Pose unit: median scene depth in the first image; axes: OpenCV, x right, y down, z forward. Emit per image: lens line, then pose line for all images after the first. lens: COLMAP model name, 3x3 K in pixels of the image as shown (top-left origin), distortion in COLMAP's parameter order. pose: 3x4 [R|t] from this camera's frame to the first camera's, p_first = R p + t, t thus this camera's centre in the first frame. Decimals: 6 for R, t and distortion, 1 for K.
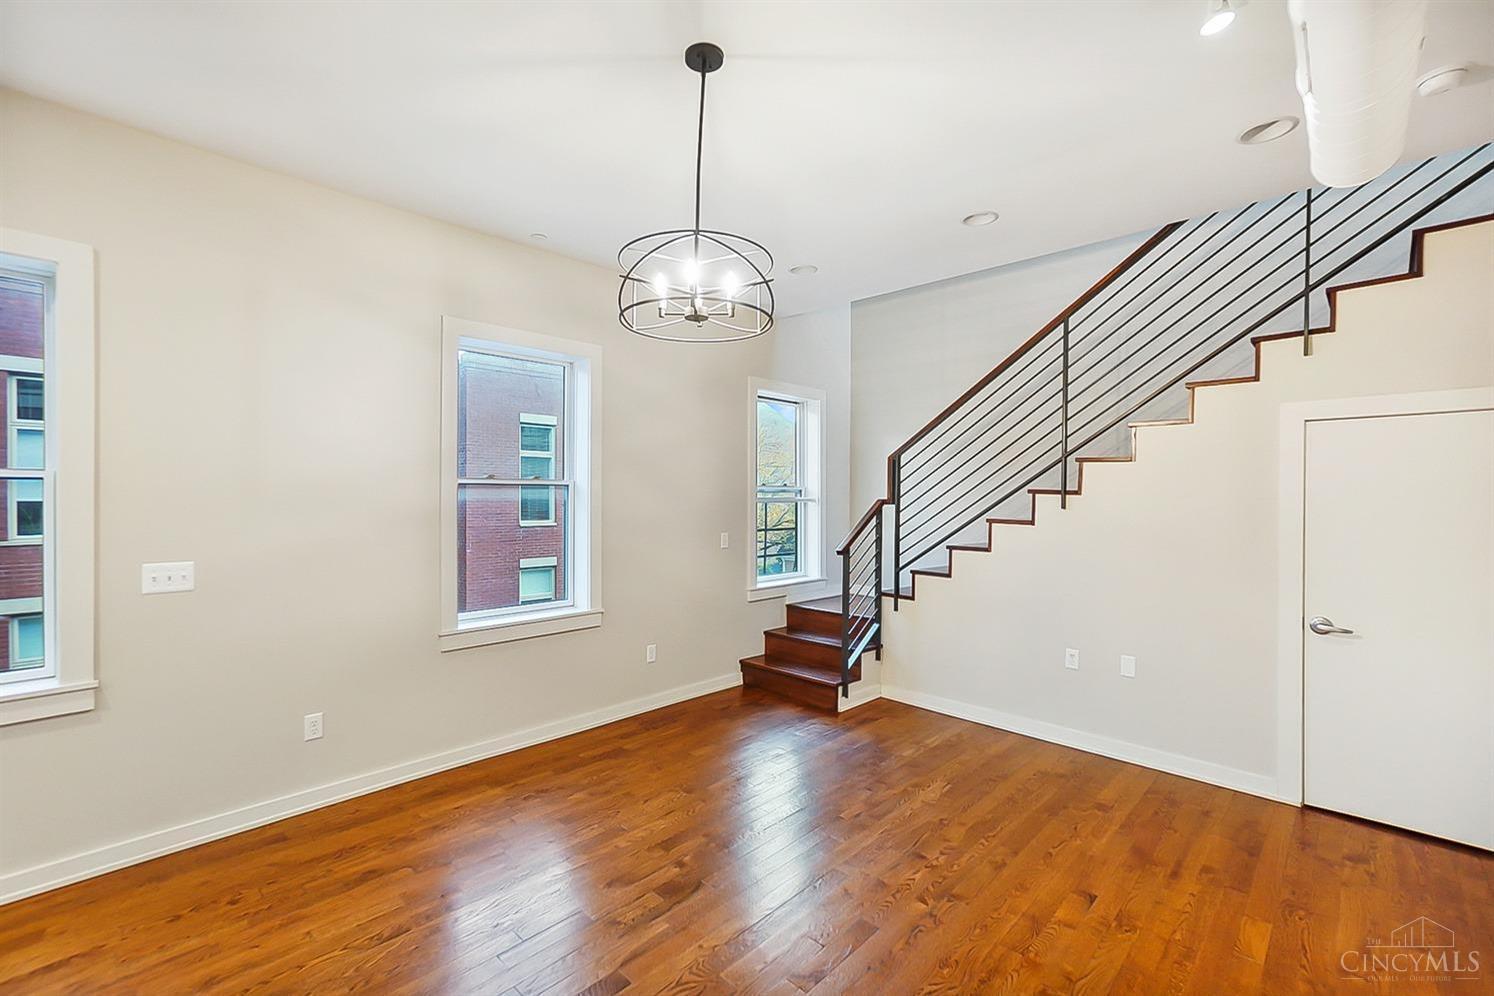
lens RADIAL K [[652.0, 0, 739.6], [0, 652.0, 497.1], [0, 0, 1]] dist [-0.013001, 0.011275]
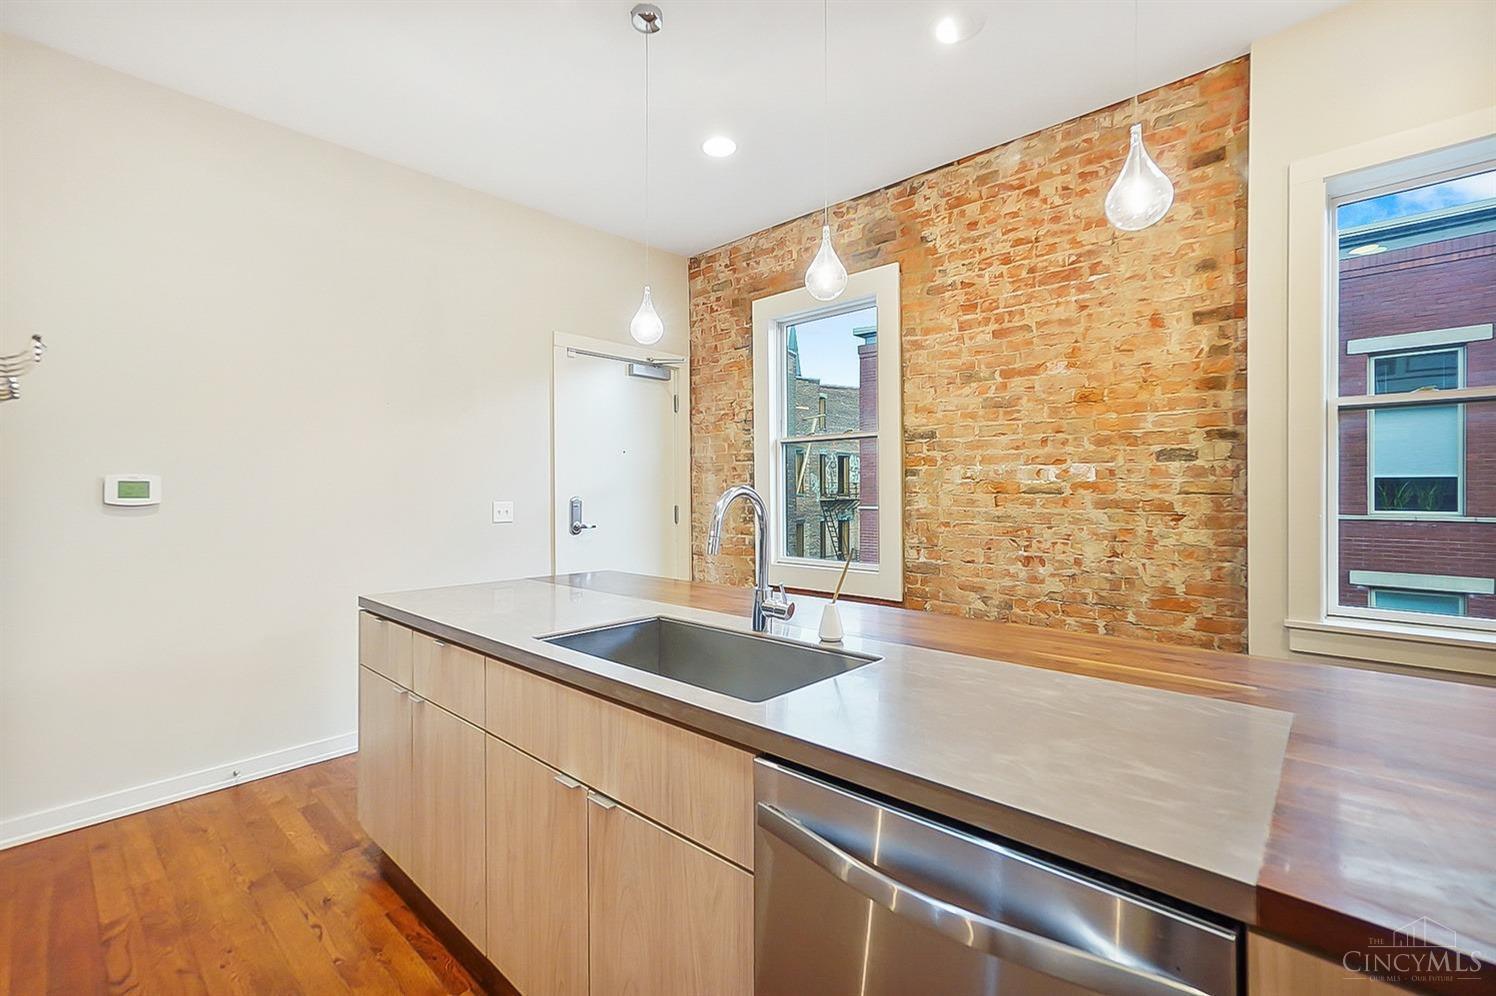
lens RADIAL K [[647.7, 0, 744.8], [0, 647.7, 492.2], [0, 0, 1]] dist [-0.011719, 0.005782]
pose [[0.023204, 0.000596, -0.999731, -0.242303], [0.004228, 0.999991, 0.000694, 0.064598], [0.999722, -0.004243, 0.023201, -0.080679]]
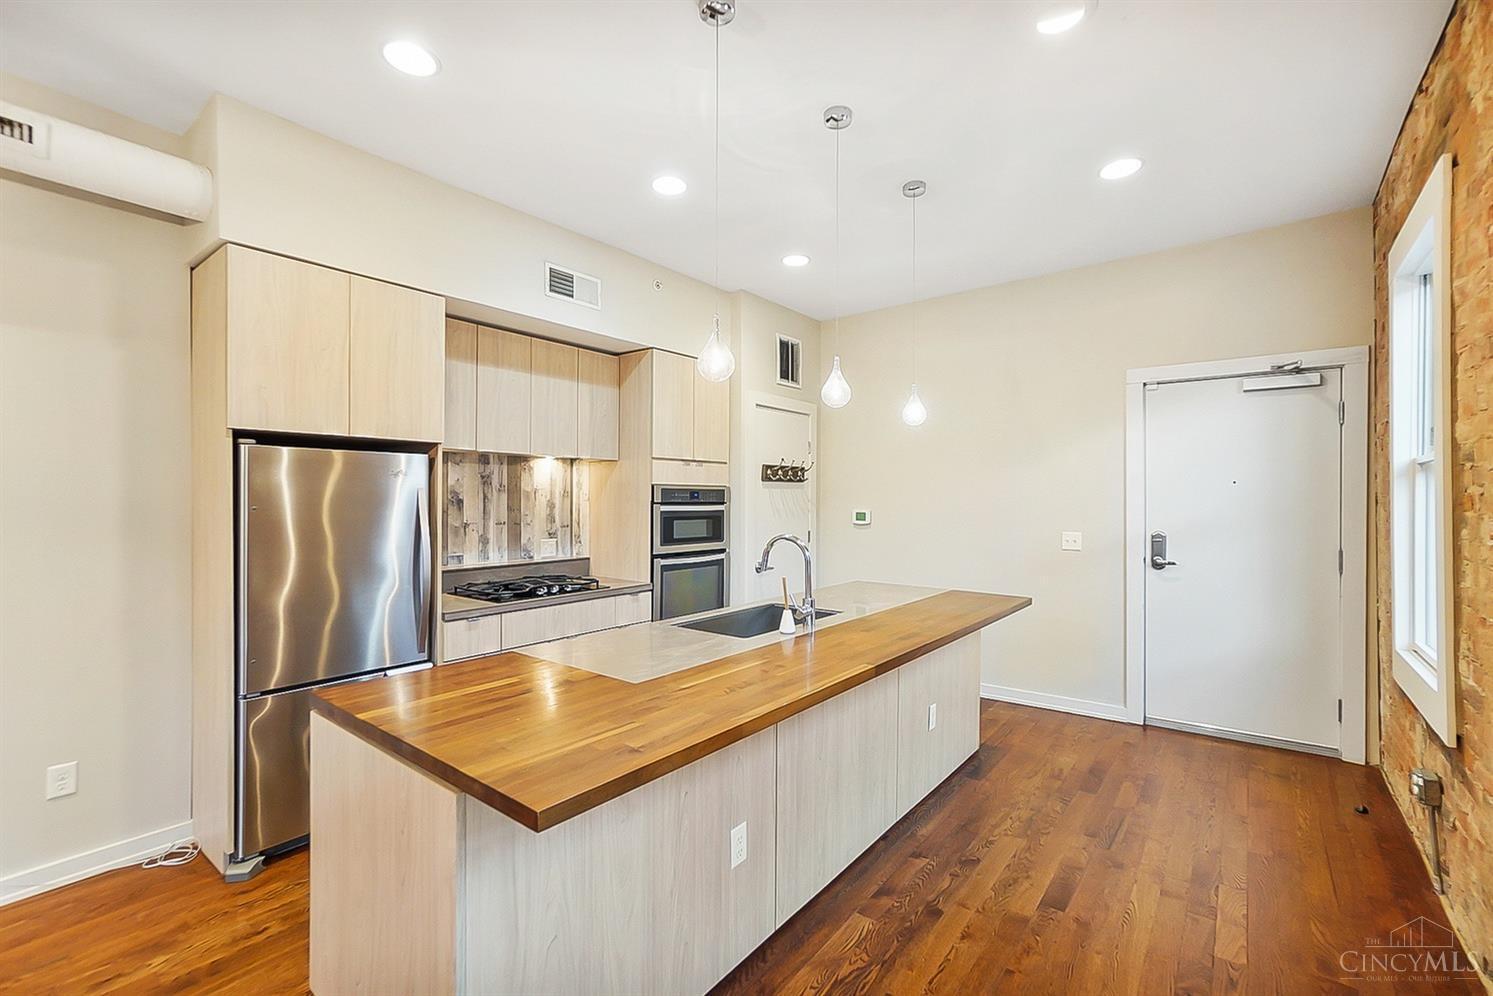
lens RADIAL K [[655.0, 0, 733.6], [0, 655.0, 496.7], [0, 0, 1]] dist [-0.009350, 0.011702]
pose [[-0.995193, -0.003789, -0.097857, -0.559612], [-0.003661, 0.999992, -0.001491, 0.015306], [0.097862, -0.001125, -0.995199, 0.717347]]
